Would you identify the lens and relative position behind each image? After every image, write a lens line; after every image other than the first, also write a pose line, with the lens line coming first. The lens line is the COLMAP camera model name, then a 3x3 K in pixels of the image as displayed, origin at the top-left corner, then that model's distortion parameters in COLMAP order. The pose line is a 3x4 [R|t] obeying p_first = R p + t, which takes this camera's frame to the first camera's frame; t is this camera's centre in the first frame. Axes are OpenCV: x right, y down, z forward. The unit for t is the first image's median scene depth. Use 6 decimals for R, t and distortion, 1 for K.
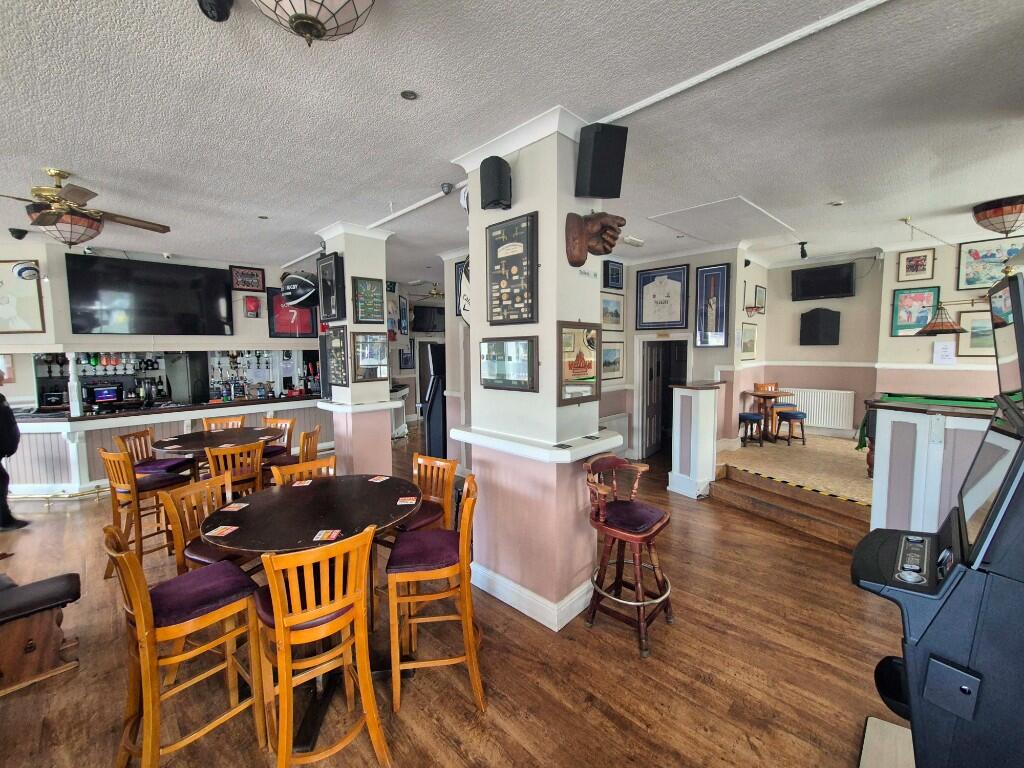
lens RADIAL K [[419.0, 0, 508.8], [0, 419.0, 380.9], [0, 0, 1]] dist [-0.001509, 0.000378]
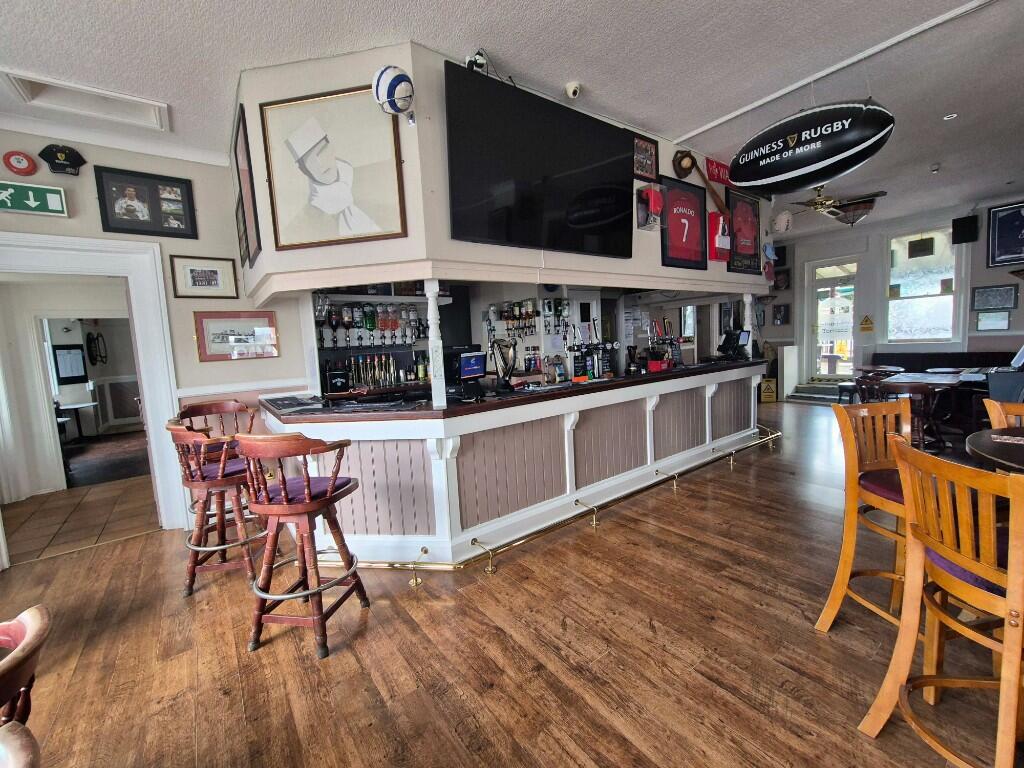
lens RADIAL K [[419.0, 0, 511.9], [0, 419.0, 381.2], [0, 0, 1]] dist [-0.001509, 0.000378]
pose [[0.987392, -0.025968, -0.156152, -0.605221], [0.029735, 0.999319, 0.021835, 0.030467], [0.155478, -0.026203, 0.987492, 0.352186]]
